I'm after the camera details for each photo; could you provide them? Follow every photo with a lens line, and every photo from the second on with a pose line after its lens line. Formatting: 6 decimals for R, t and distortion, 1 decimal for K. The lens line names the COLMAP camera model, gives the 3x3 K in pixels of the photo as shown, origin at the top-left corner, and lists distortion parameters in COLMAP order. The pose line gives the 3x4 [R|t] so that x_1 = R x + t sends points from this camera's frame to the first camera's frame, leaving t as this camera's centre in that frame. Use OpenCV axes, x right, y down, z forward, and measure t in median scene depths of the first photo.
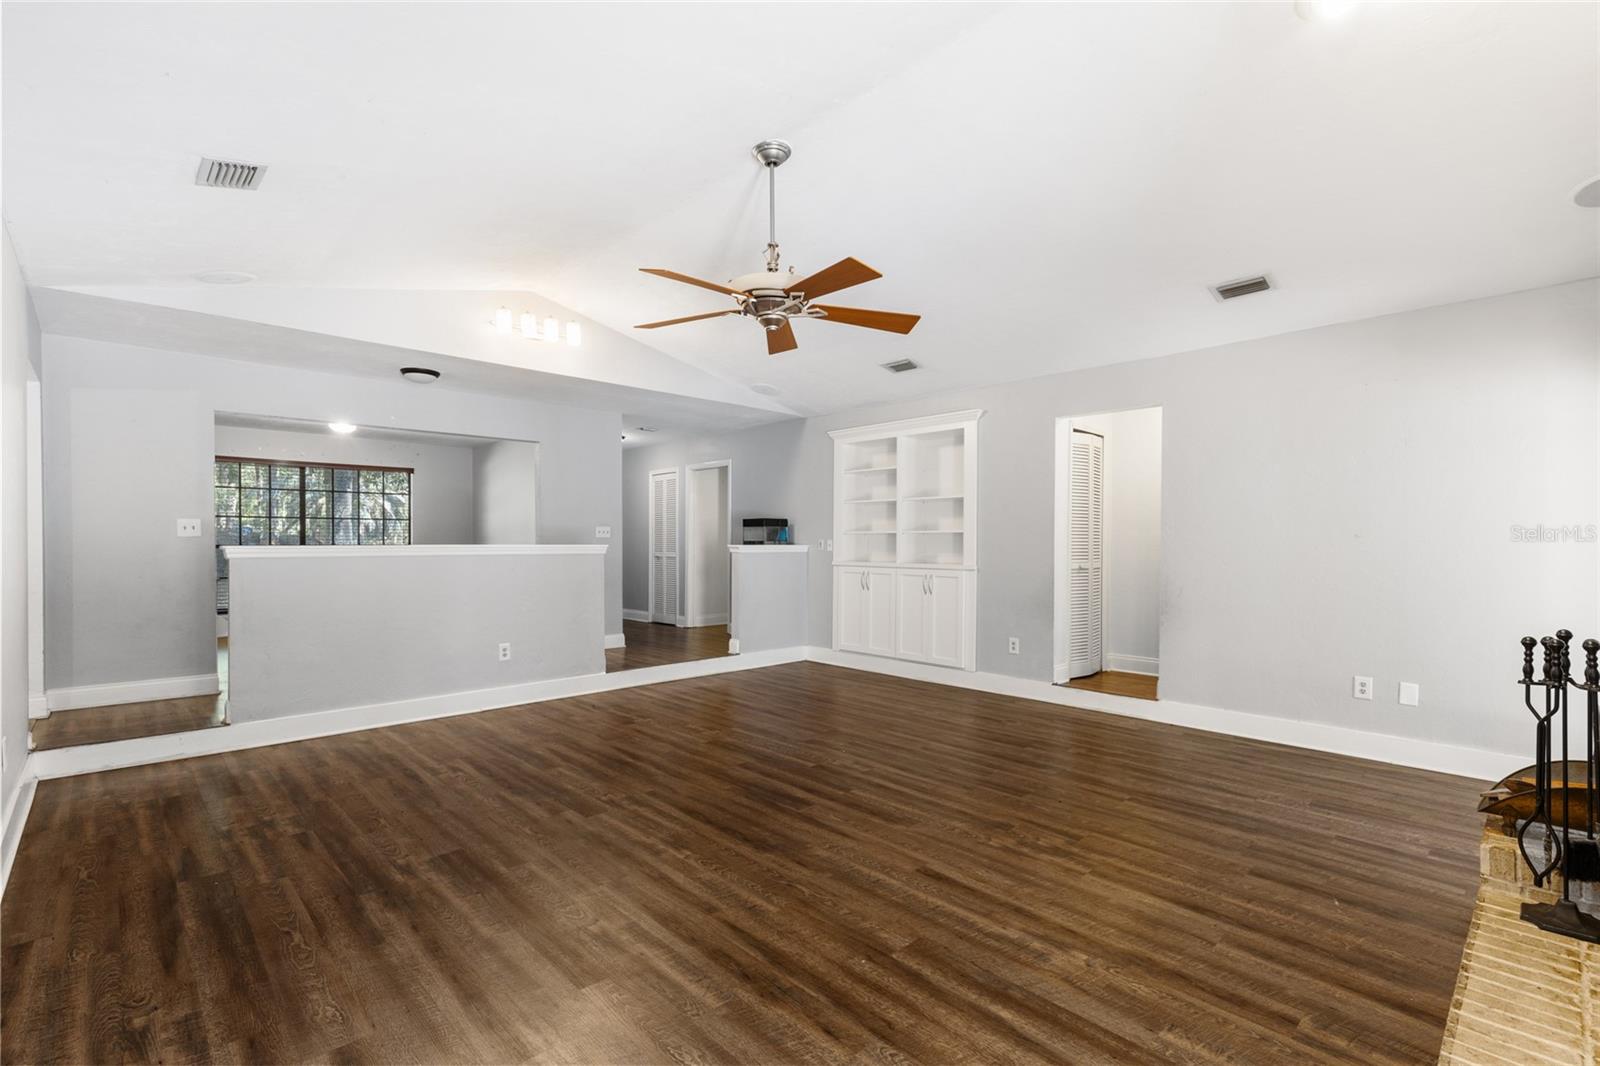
lens RADIAL K [[723.2, 0, 799.2], [0, 723.2, 542.0], [0, 0, 1]] dist [0.009087, -0.001358]
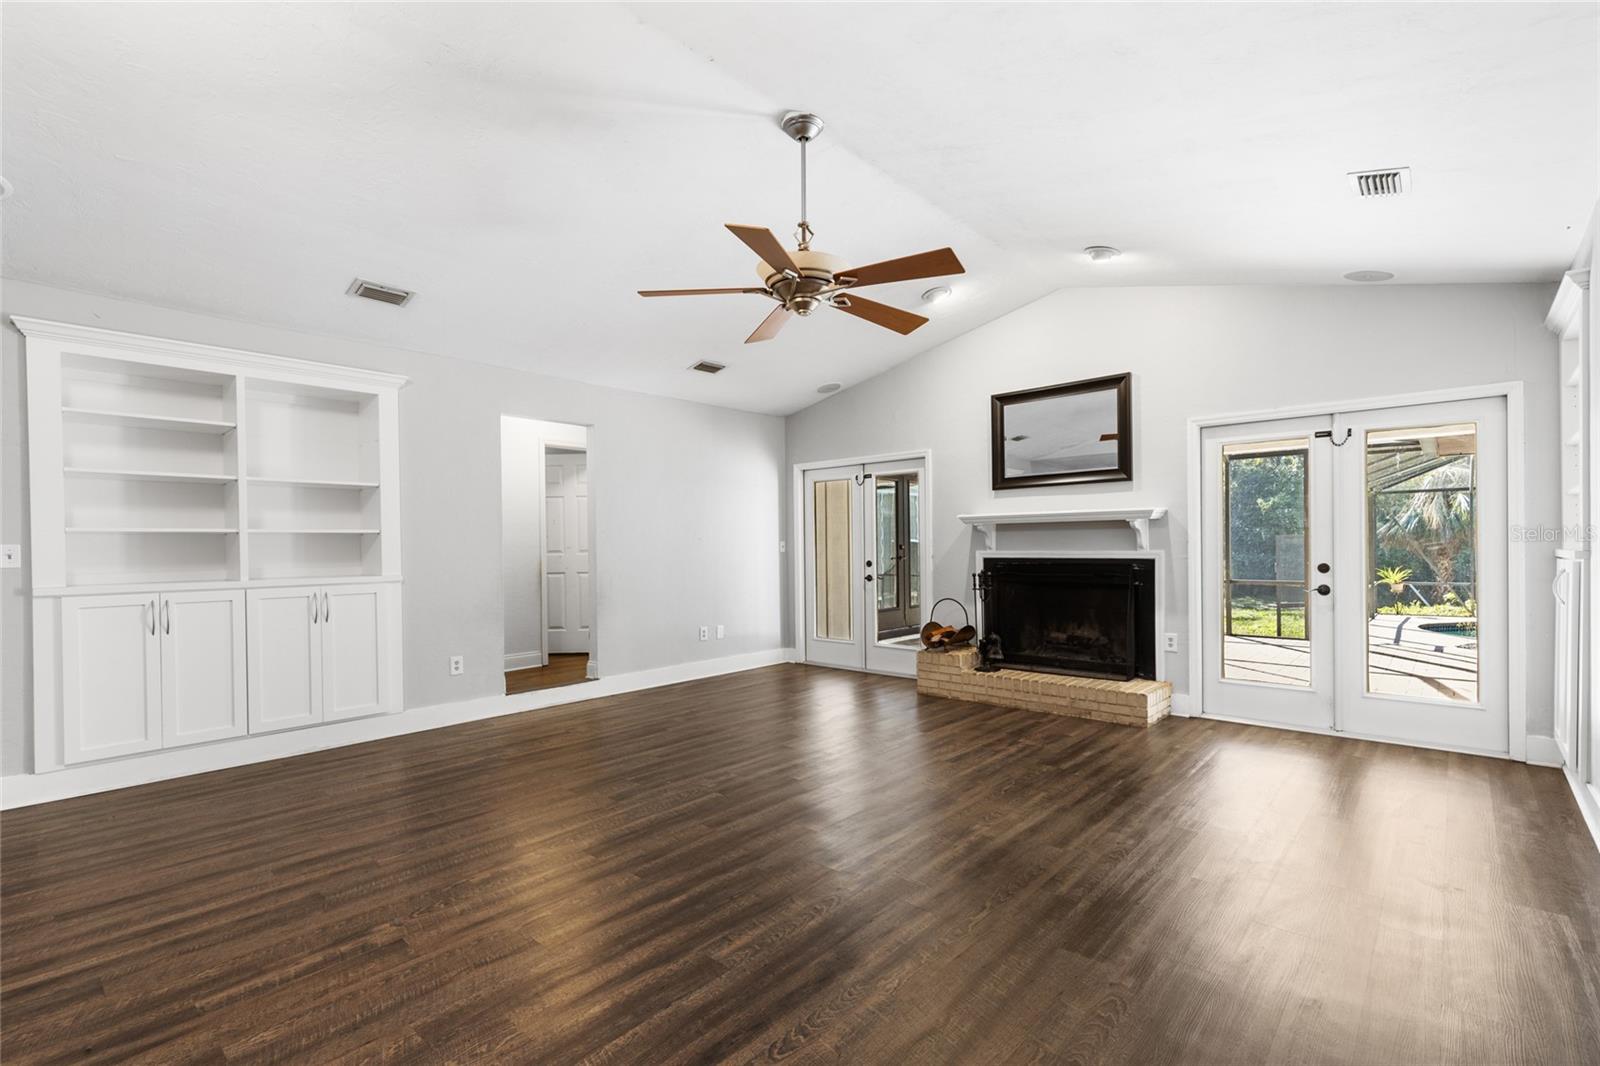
lens RADIAL K [[723.2, 0, 796.9], [0, 723.2, 545.8], [0, 0, 1]] dist [0.009087, -0.001358]
pose [[-0.073366, -0.004086, 0.997297, -1.466959], [0.012408, 0.999910, 0.005010, 0.004912], [-0.997228, 0.012742, -0.073309, 1.631969]]
